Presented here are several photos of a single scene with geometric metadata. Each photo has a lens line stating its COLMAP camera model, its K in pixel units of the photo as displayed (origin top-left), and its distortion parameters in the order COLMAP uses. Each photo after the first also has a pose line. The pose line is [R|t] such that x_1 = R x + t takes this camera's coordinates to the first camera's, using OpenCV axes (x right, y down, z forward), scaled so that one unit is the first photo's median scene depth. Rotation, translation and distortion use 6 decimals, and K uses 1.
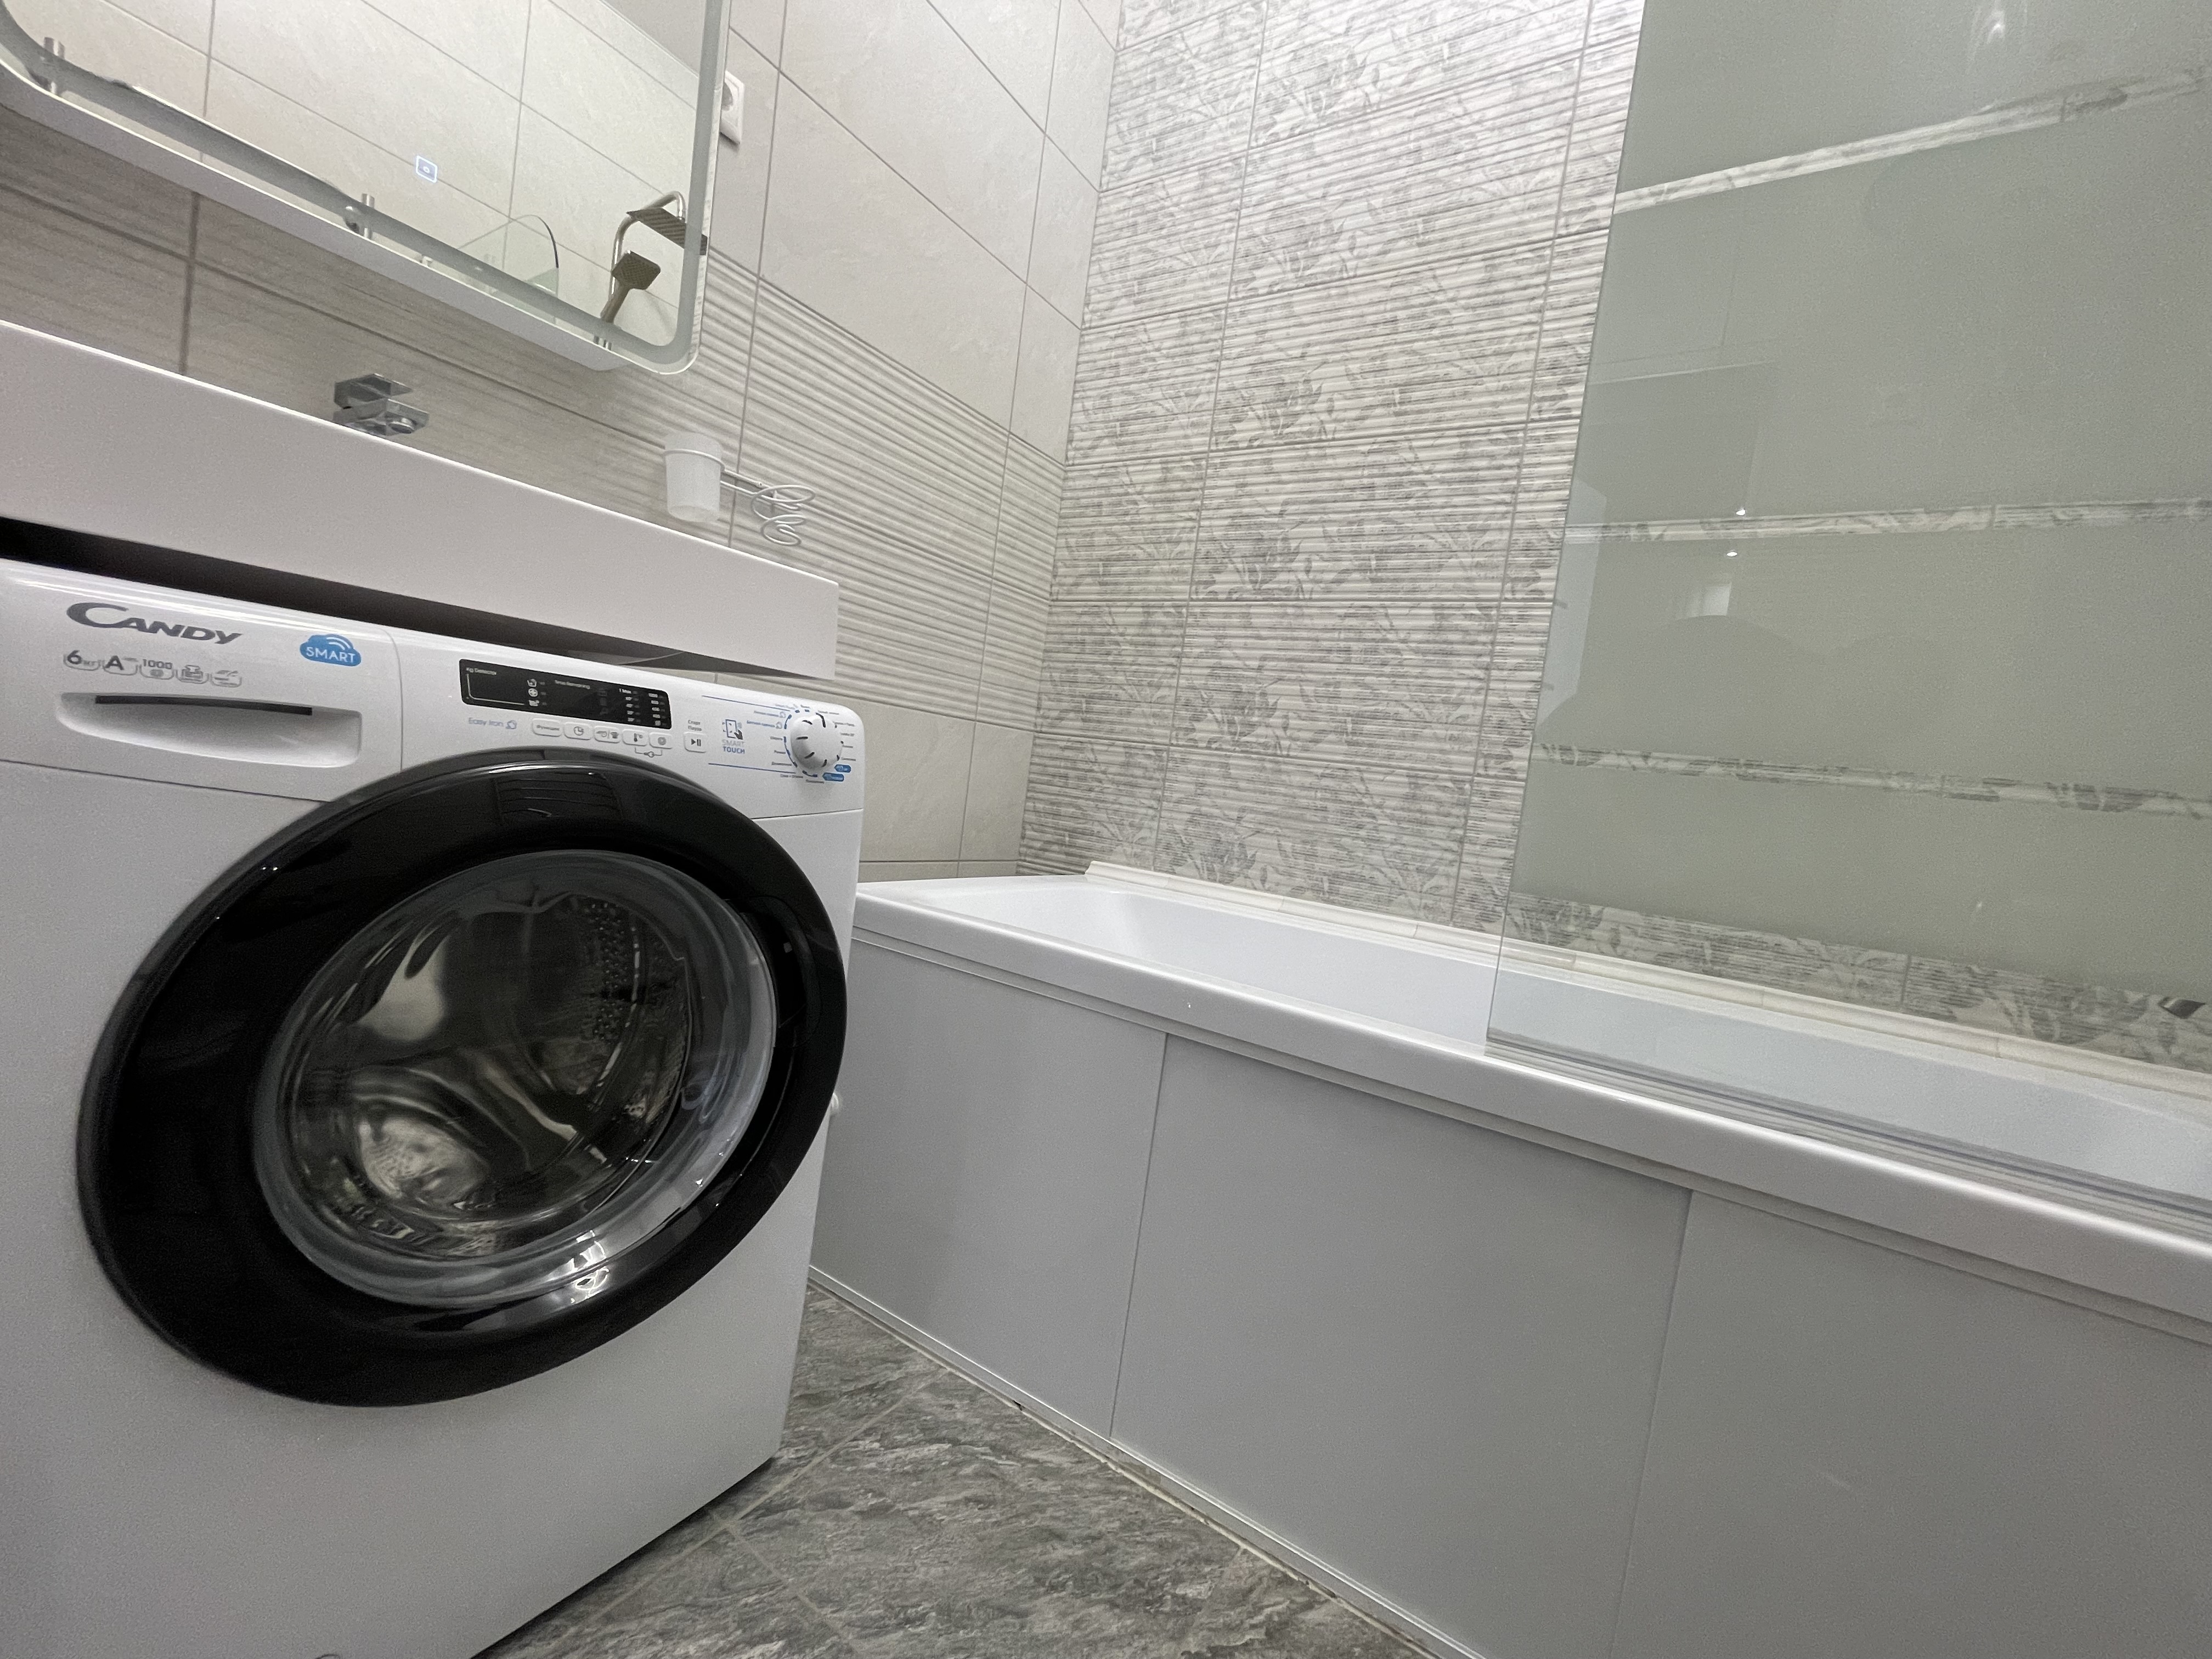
lens RADIAL K [[890.5, 0, 1102.9], [0, 890.5, 836.6], [0, 0, 1]] dist [-0.009896, 0.002086]
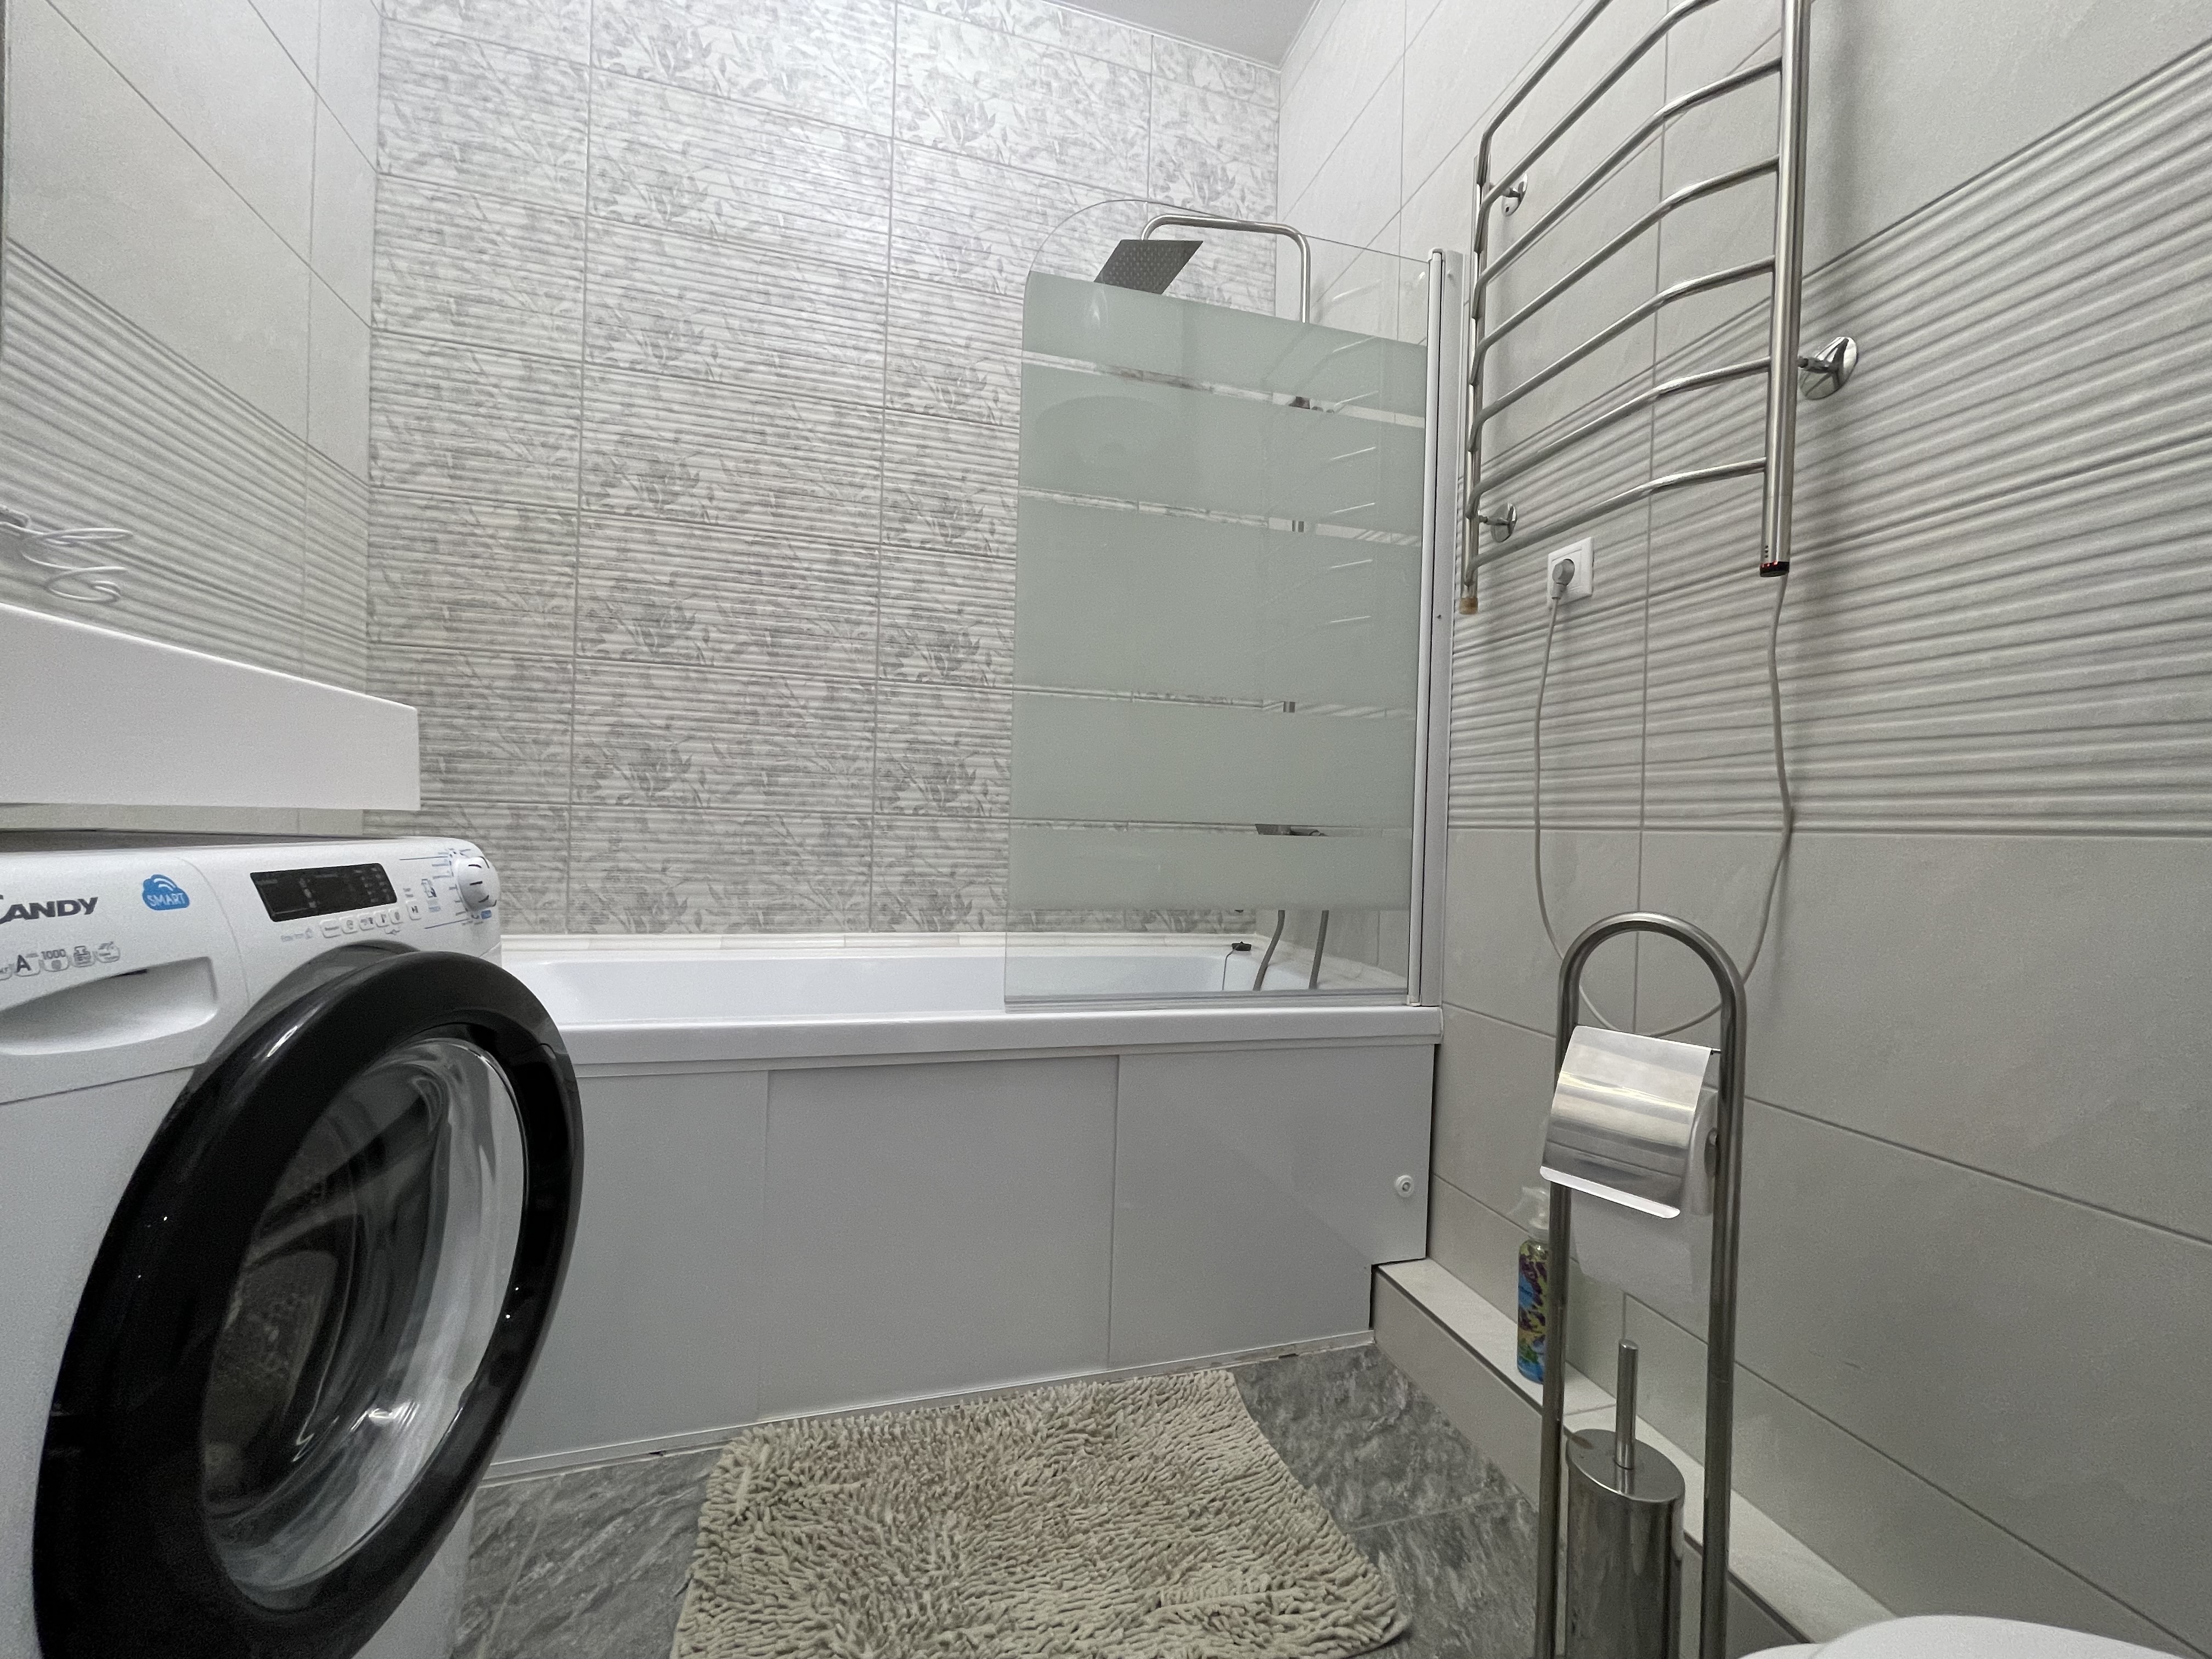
lens RADIAL K [[890.5, 0, 1106.9], [0, 890.5, 832.7], [0, 0, 1]] dist [-0.009896, 0.002086]
pose [[0.648351, -0.111494, 0.753134, -0.318933], [0.101184, 0.993062, 0.059906, -0.079465], [-0.754588, 0.037365, 0.655134, -0.096573]]
